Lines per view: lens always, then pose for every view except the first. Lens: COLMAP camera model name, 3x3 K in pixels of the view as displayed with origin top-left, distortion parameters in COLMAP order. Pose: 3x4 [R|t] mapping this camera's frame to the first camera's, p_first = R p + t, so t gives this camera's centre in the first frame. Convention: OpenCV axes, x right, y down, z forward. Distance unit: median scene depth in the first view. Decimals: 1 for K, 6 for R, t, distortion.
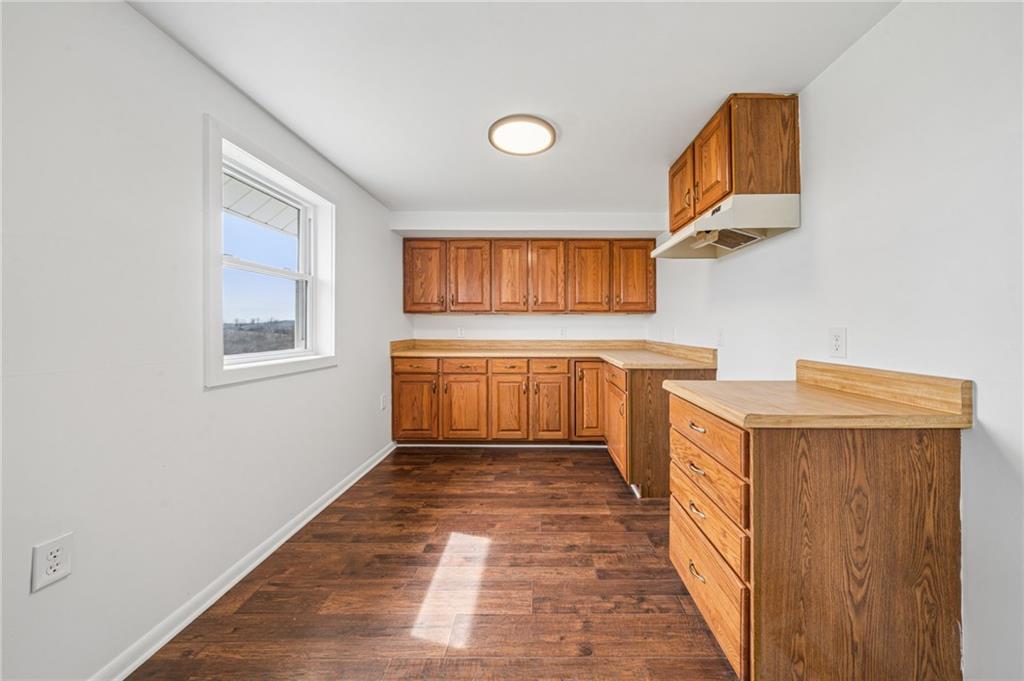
lens RADIAL K [[344.3, 0, 534.7], [0, 344.3, 325.8], [0, 0, 1]] dist [0.002538, -0.000028]
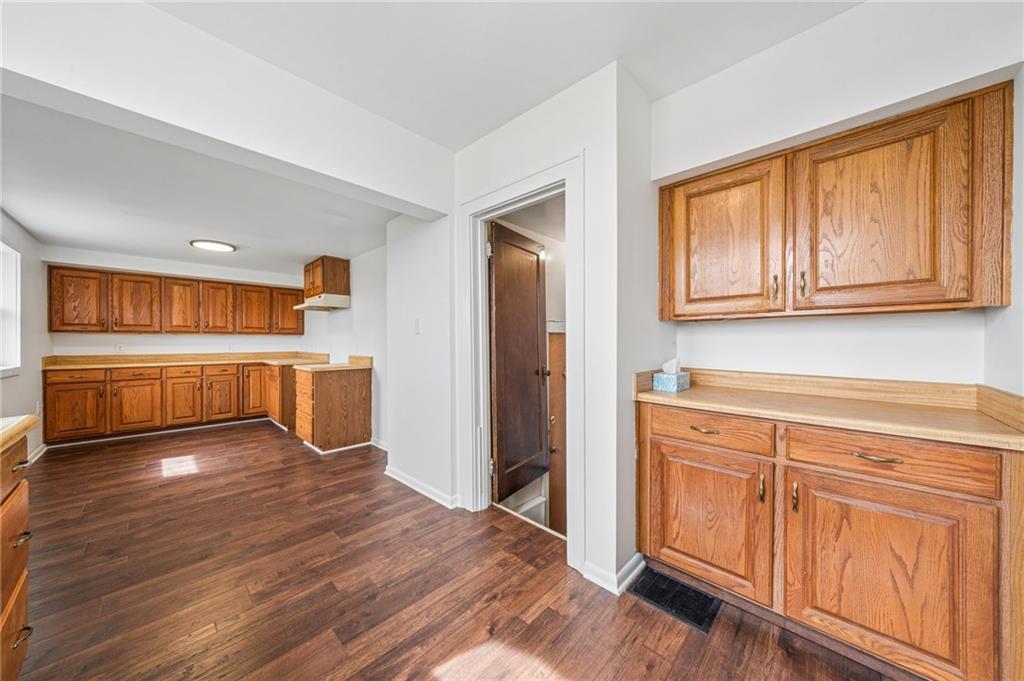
lens RADIAL K [[344.3, 0, 515.3], [0, 344.3, 340.4], [0, 0, 1]] dist [0.002538, -0.000028]
pose [[0.681595, 0.000153, 0.731730, -0.182534], [-0.000051, 1.000000, -0.000161, -0.010932], [-0.731730, 0.000073, 0.681595, -0.949484]]
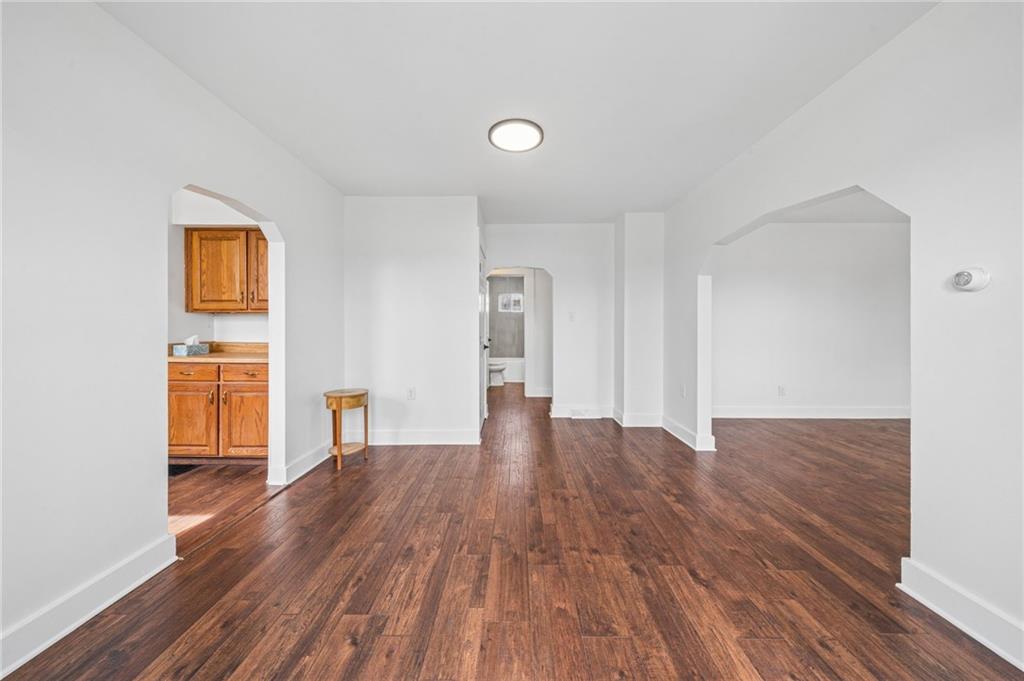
lens RADIAL K [[344.3, 0, 519.1], [0, 344.3, 334.6], [0, 0, 1]] dist [0.002538, -0.000028]
pose [[0.014503, -0.010959, 0.999835, -0.323208], [-0.002200, 0.999937, 0.010992, -0.004698], [-0.999892, -0.002359, 0.014478, -1.254575]]
